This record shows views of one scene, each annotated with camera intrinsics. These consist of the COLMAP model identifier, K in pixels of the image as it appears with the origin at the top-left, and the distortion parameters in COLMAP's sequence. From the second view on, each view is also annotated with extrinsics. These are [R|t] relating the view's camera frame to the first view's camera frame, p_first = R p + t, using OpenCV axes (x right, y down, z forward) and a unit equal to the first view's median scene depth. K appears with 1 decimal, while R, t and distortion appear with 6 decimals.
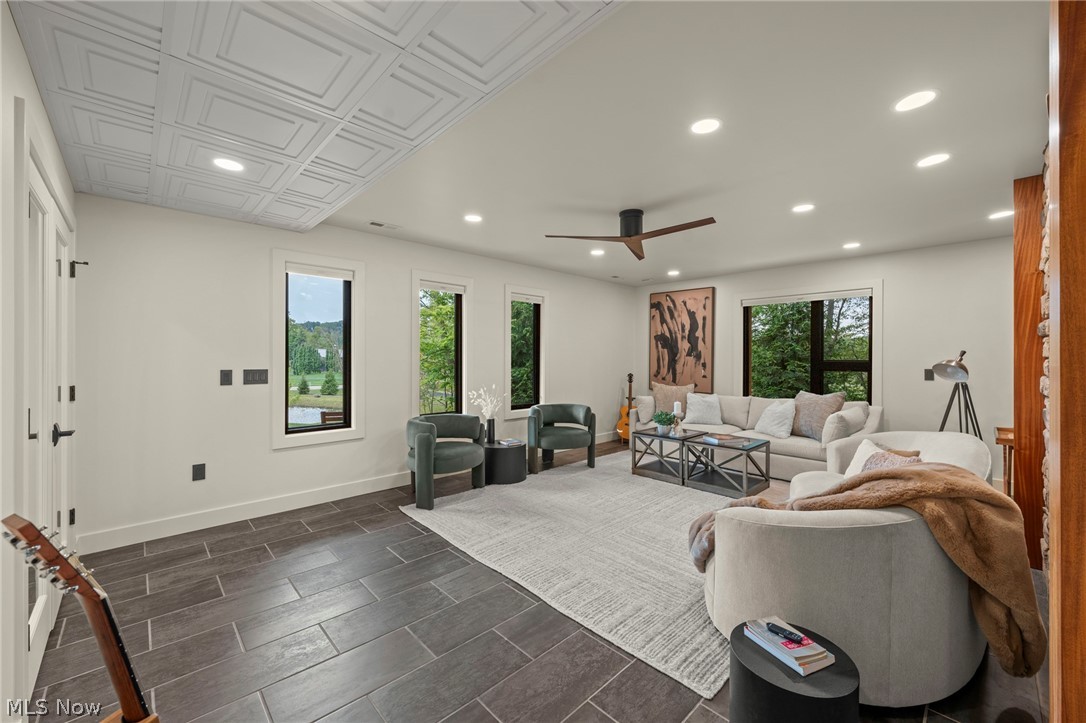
lens RADIAL K [[434.4, 0, 550.9], [0, 434.4, 354.3], [0, 0, 1]] dist [0.000589, 0.000019]
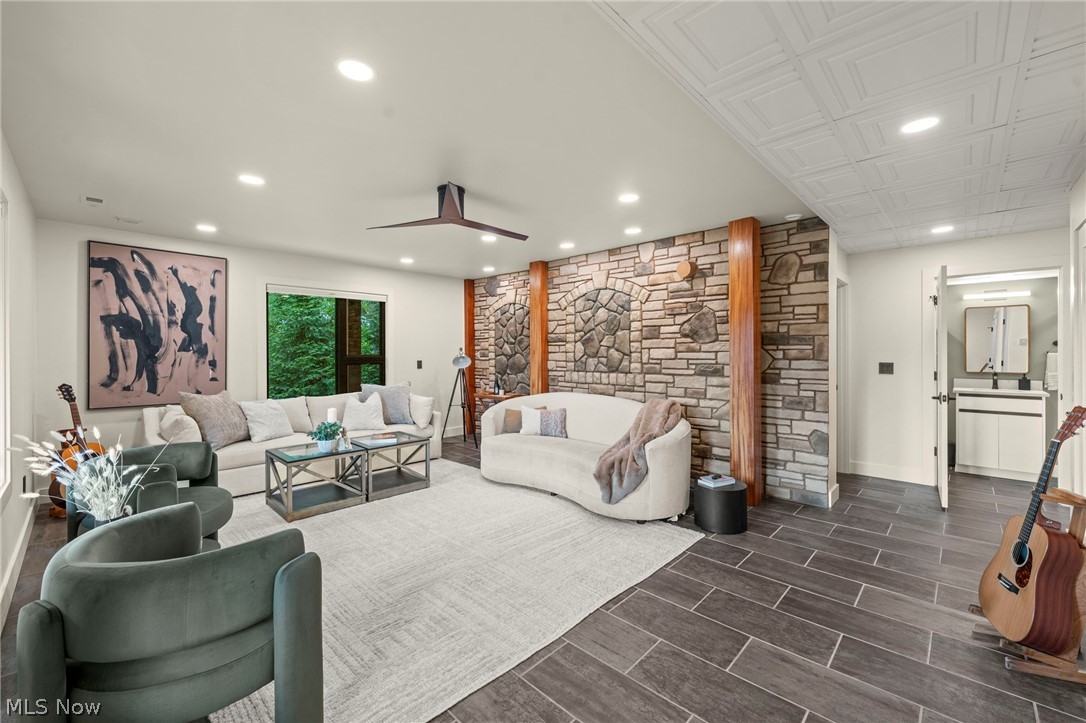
lens RADIAL K [[434.4, 0, 550.9], [0, 434.4, 354.3], [0, 0, 1]] dist [0.000589, 0.000019]
pose [[-0.042443, -0.008442, 0.999063, -0.385755], [-0.006158, 0.999948, 0.008188, 0.000012], [-0.999080, -0.005805, -0.042492, 0.457241]]
